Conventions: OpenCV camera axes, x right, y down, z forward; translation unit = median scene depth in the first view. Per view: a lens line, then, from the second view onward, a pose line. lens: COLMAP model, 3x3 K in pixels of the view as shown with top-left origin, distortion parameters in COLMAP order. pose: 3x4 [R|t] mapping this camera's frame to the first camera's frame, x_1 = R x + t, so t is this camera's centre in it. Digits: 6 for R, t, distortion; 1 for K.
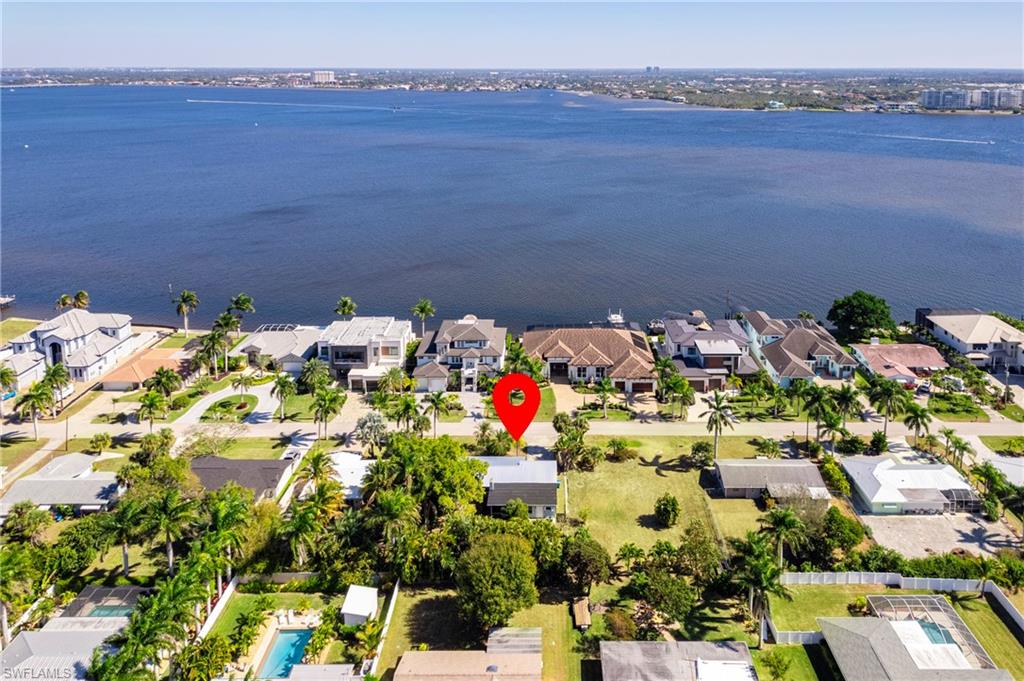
lens RADIAL K [[684.2, 0, 530.2], [0, 684.2, 196.7], [0, 0, 1]] dist [0.013172, -0.002625]
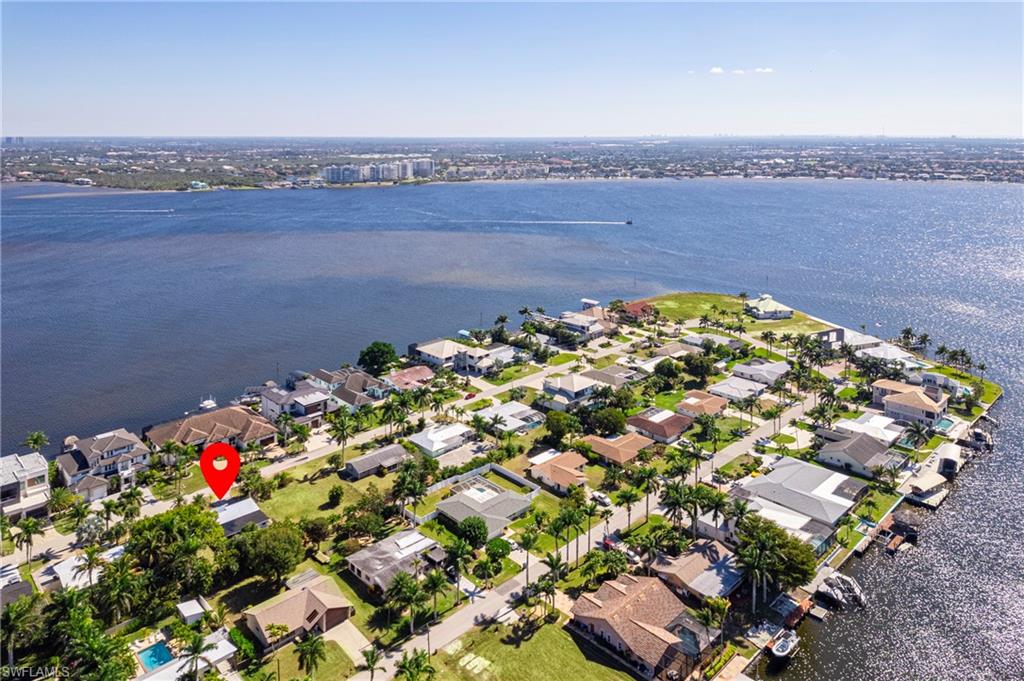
lens RADIAL K [[640.6, 0, 512.0], [0, 640.6, 340.5], [0, 0, 1]] dist [0.000412, -0.000750]
pose [[0.706501, -0.201240, 0.678497, -0.319809], [0.127458, 0.979224, 0.157715, -0.057402], [-0.696140, -0.024946, 0.717473, -0.249576]]
